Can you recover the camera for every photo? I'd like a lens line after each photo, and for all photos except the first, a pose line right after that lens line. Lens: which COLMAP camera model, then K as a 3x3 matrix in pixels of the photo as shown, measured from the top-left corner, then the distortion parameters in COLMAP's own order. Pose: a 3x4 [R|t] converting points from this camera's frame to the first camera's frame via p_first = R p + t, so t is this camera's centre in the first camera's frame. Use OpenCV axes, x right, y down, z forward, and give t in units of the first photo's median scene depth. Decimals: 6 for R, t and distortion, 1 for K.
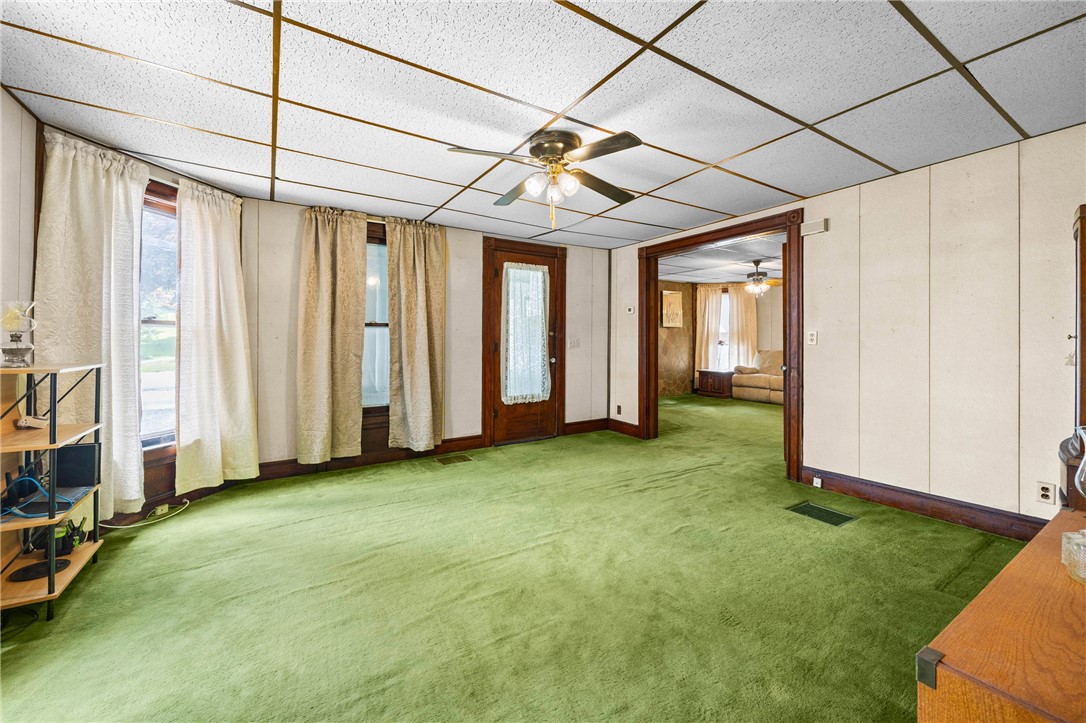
lens RADIAL K [[432.0, 0, 554.5], [0, 432.0, 340.7], [0, 0, 1]] dist [-0.010737, -0.000015]
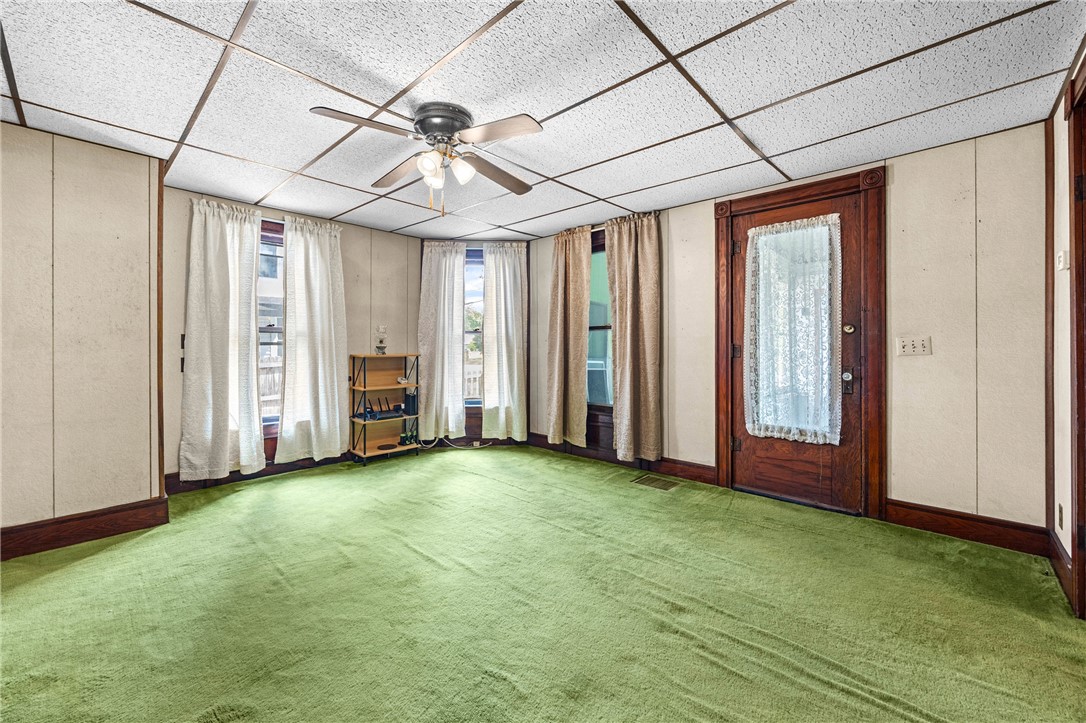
lens RADIAL K [[432.0, 0, 554.5], [0, 432.0, 340.7], [0, 0, 1]] dist [-0.010737, -0.000015]
pose [[0.247712, -0.008941, -0.968792, 0.568887], [-0.000002, 0.999957, -0.009229, 0.004650], [0.968834, 0.002288, 0.247701, 0.624549]]
